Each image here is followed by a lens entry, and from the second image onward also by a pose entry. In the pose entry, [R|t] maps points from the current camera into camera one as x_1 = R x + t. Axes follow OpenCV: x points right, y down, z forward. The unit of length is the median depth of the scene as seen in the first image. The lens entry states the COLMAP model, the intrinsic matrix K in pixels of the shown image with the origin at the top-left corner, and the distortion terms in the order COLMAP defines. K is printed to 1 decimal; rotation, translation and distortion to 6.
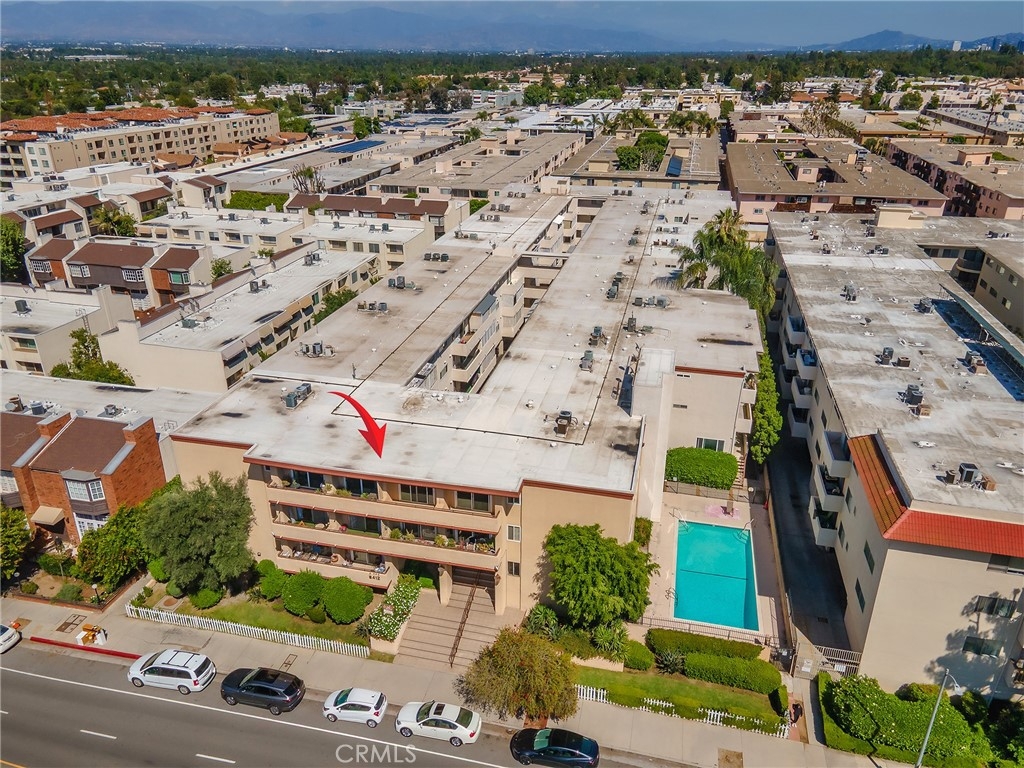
lens RADIAL K [[731.0, 0, 513.3], [0, 731.0, 381.4], [0, 0, 1]] dist [0.042879, 0.002754]
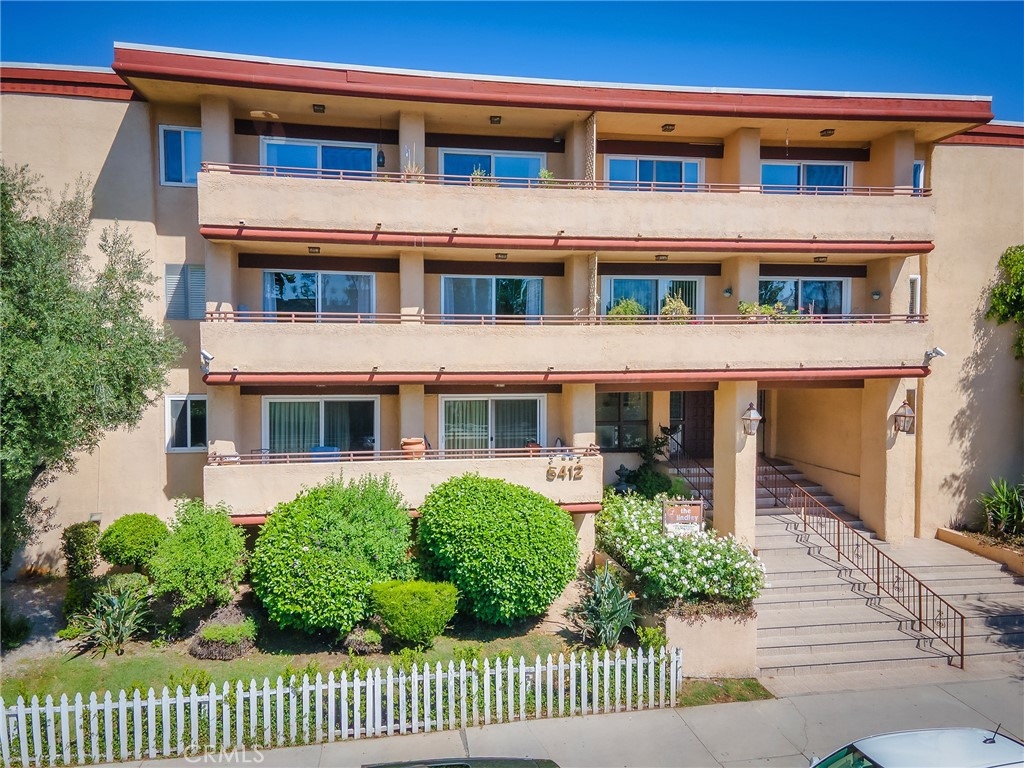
lens RADIAL K [[733.3, 0, 512.0], [0, 733.3, 384.0], [0, 0, 1]] dist [0.045688, 0.003468]
pose [[0.918543, -0.020584, 0.394784, -0.342752], [0.163725, 0.928779, -0.332511, 0.342104], [-0.359823, 0.370062, 0.856494, 0.744673]]
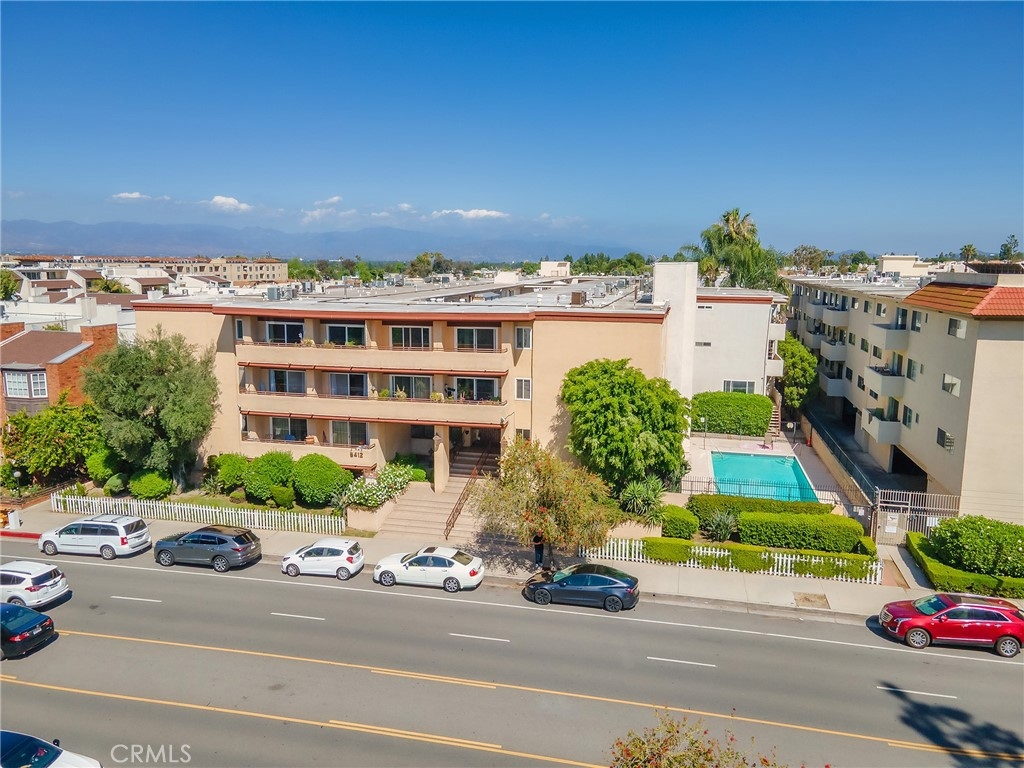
lens RADIAL K [[733.3, 0, 512.0], [0, 733.3, 384.0], [0, 0, 1]] dist [0.045688, 0.003468]
pose [[0.999997, 0.000669, 0.002524, -0.014288], [-0.000007, 0.967287, -0.253685, 0.412776], [-0.002611, 0.253684, 0.967284, 0.174264]]
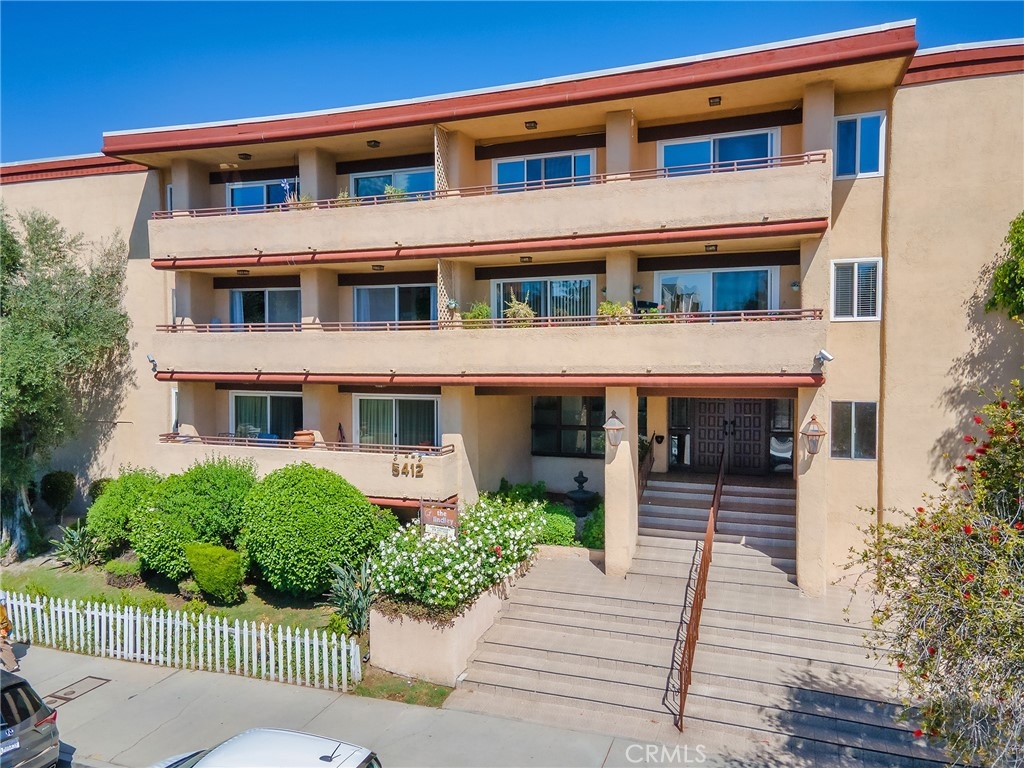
lens RADIAL K [[748.7, 0, 509.1], [0, 748.7, 381.2], [0, 0, 1]] dist [0.039349, 0.029255]
pose [[0.993080, -0.002026, -0.117420, -0.105966], [-0.041588, 0.928990, -0.367760, 0.362751], [0.109828, 0.370098, 0.922478, 0.695594]]
